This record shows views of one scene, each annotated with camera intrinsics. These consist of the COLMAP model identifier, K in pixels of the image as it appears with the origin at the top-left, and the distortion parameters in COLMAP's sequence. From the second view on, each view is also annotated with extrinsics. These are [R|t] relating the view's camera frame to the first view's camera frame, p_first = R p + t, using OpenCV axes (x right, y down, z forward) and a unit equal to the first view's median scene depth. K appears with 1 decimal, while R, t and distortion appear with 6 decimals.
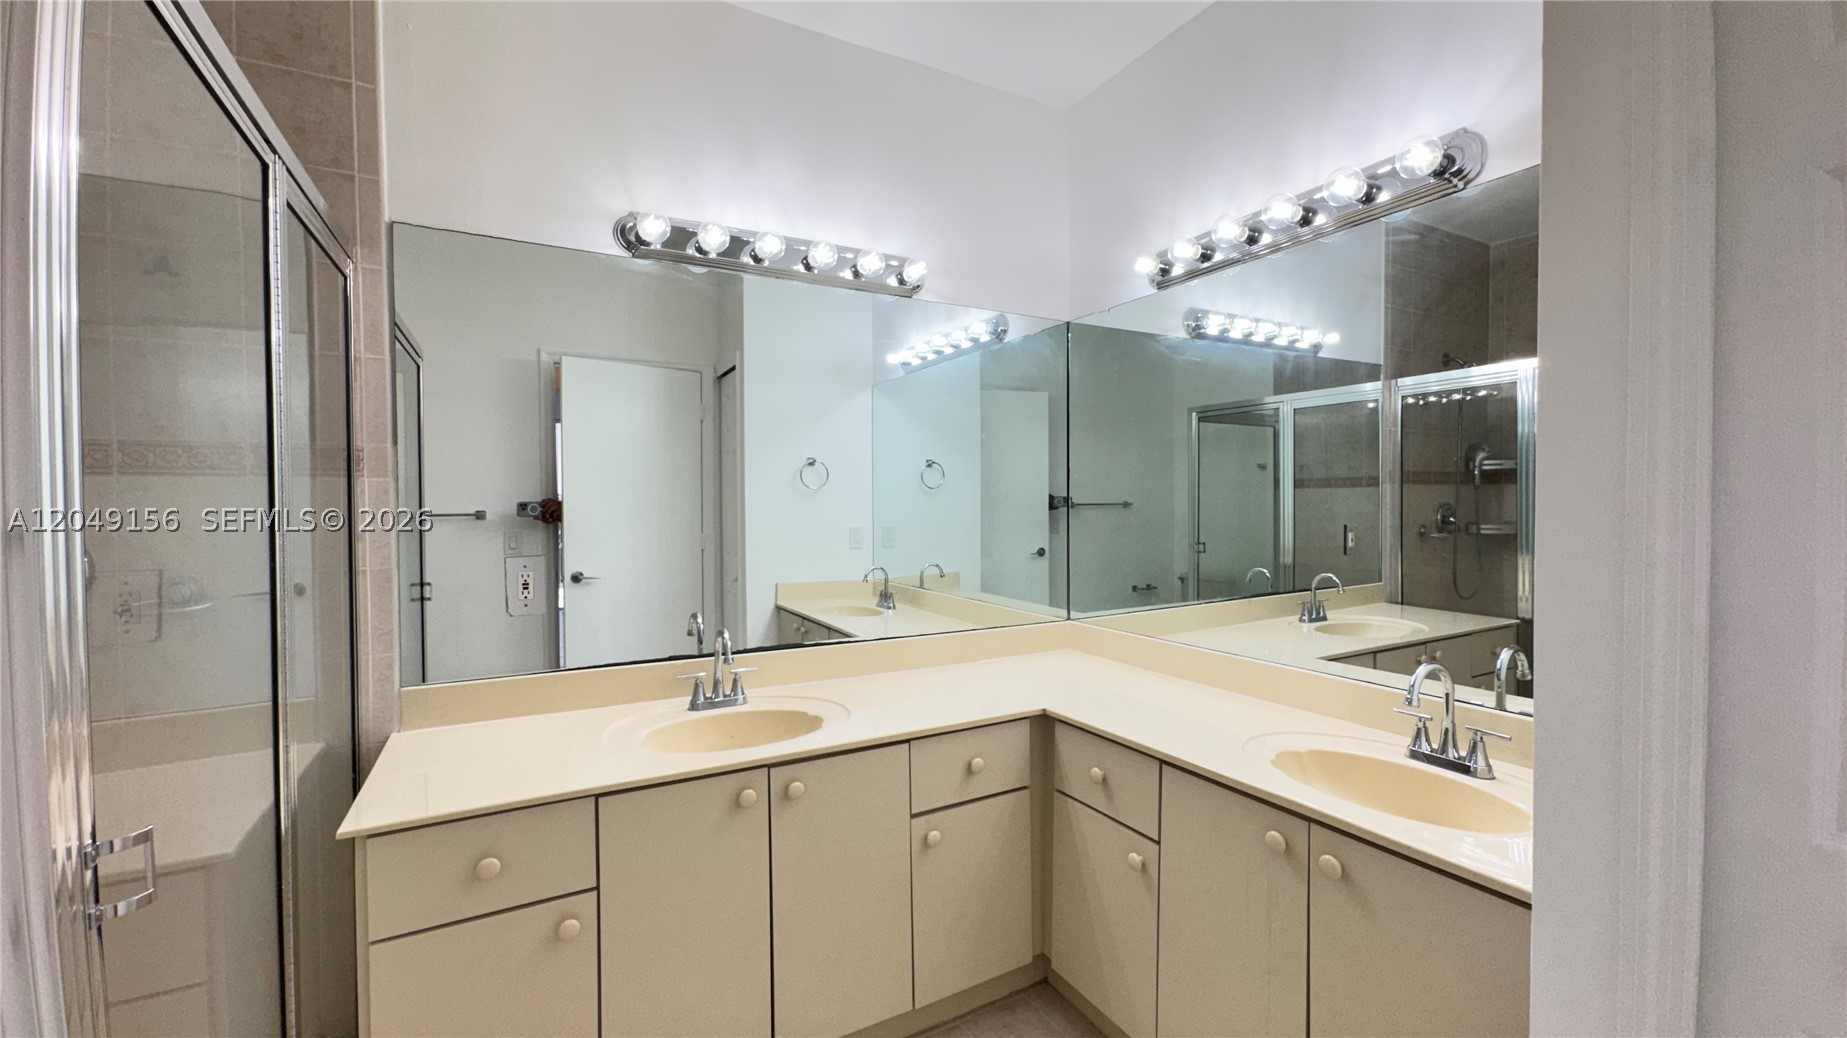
lens RADIAL K [[734.5, 0, 923.5], [0, 734.5, 519.0], [0, 0, 1]] dist [0.014499, 0.000051]
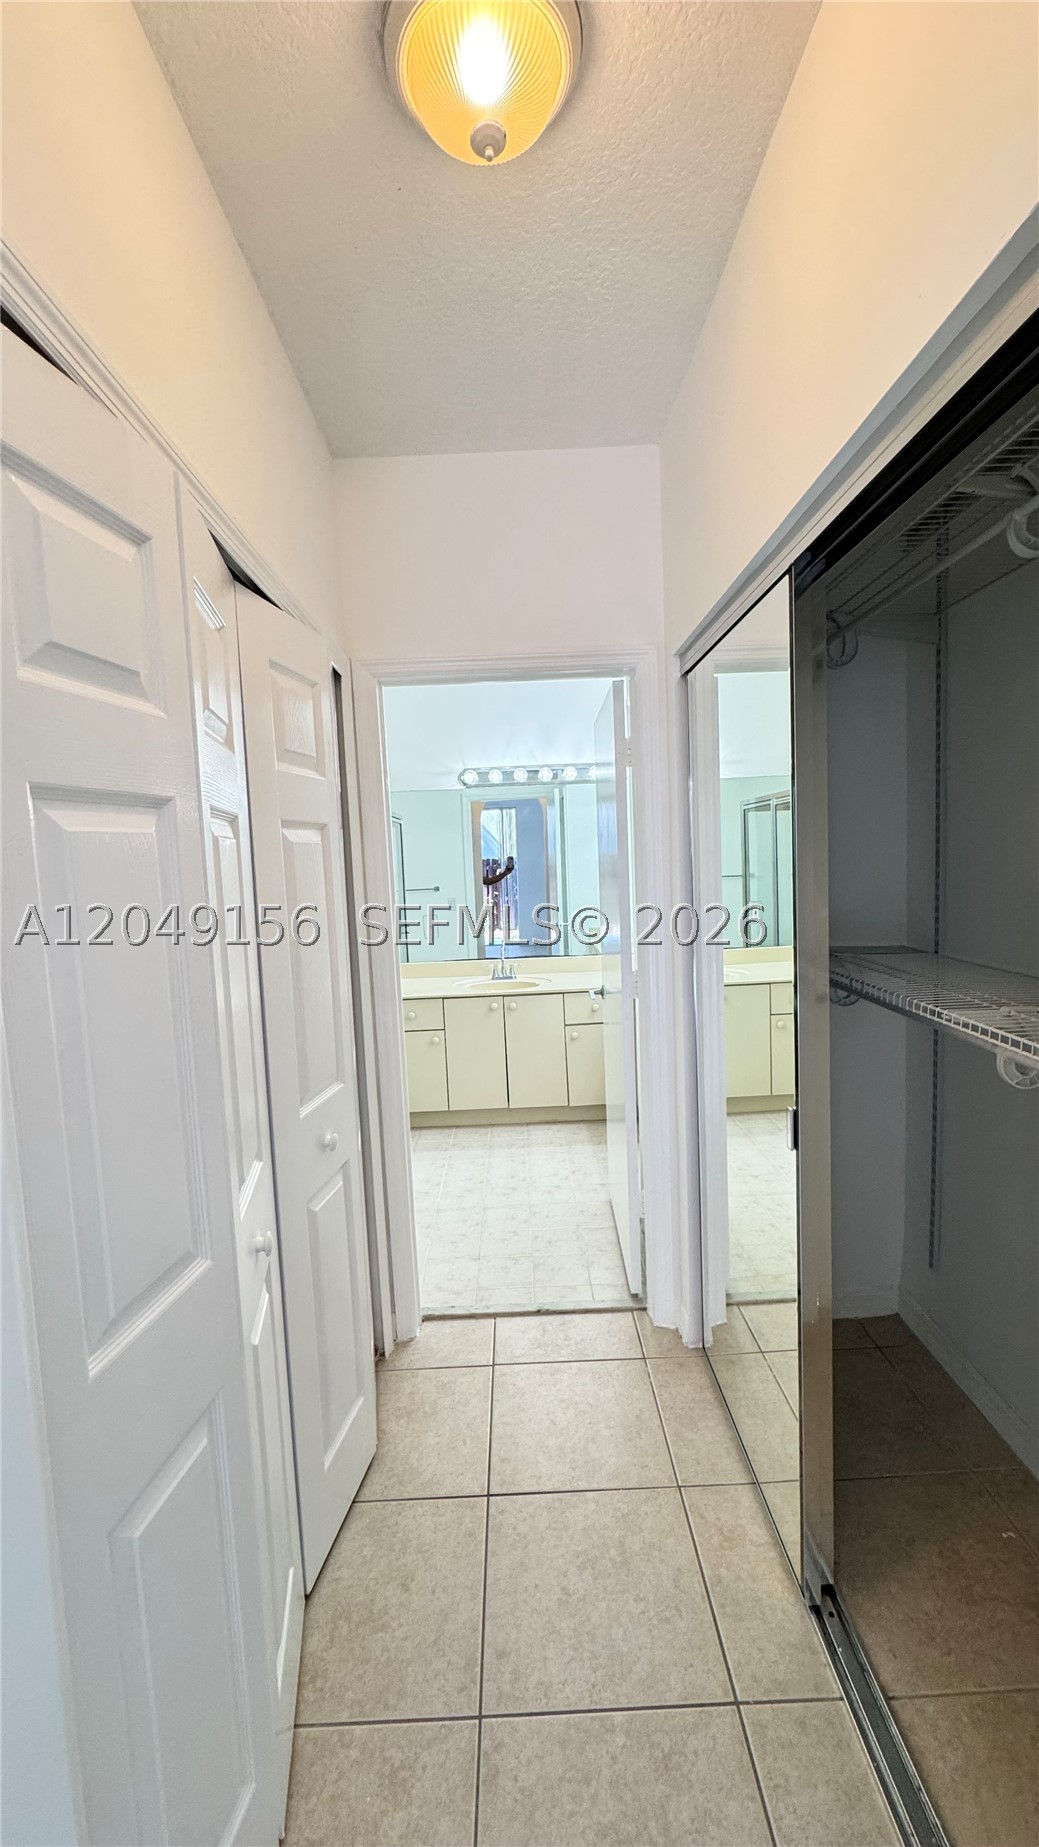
lens RADIAL K [[740.3, 0, 519.5], [0, 740.3, 923.5], [0, 0, 1]] dist [0.000292, 0.000012]
pose [[0.876696, 0.007081, -0.480992, 1.090554], [0.028386, 0.997388, 0.066422, -0.093795], [0.480206, -0.071885, 0.874205, -1.235975]]
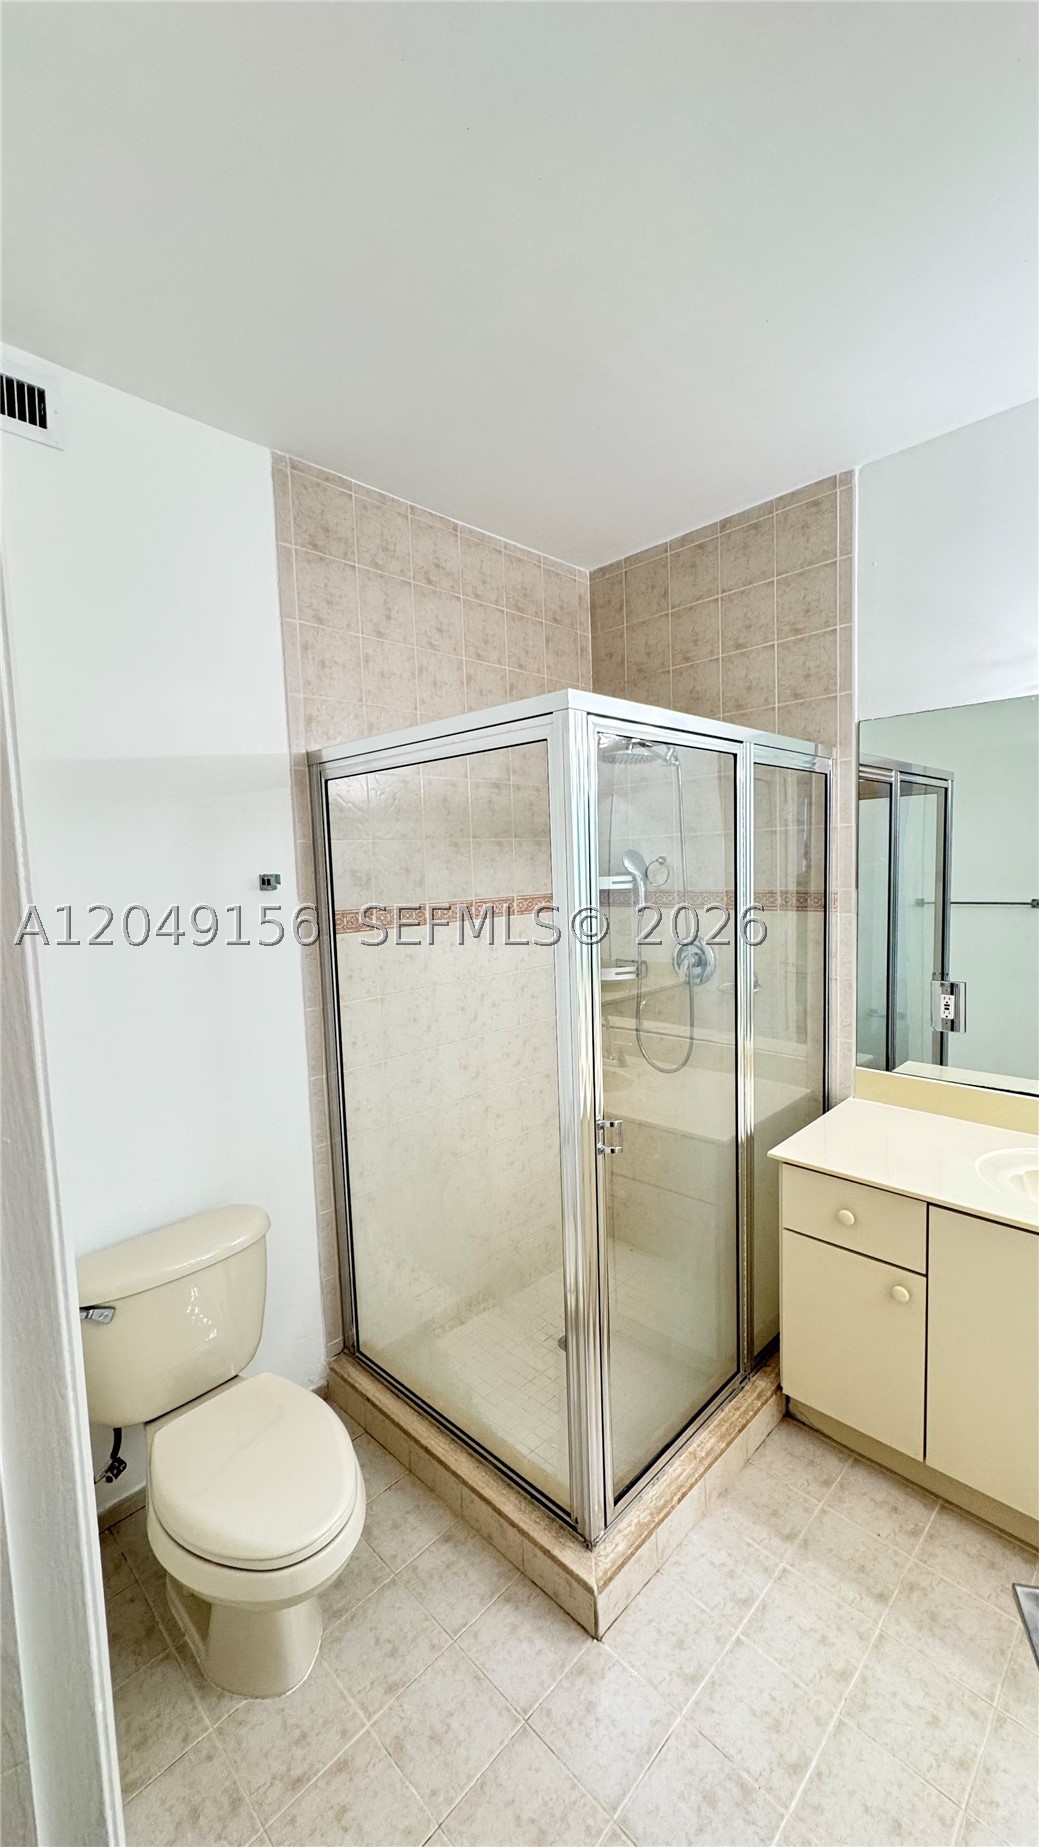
lens RADIAL K [[740.3, 0, 519.5], [0, 740.3, 923.5], [0, 0, 1]] dist [0.000292, 0.000012]
pose [[0.290494, 0.076910, -0.953781, 0.427930], [0.012986, 0.996356, 0.084298, -0.169929], [0.956789, -0.036874, 0.288437, 0.023053]]
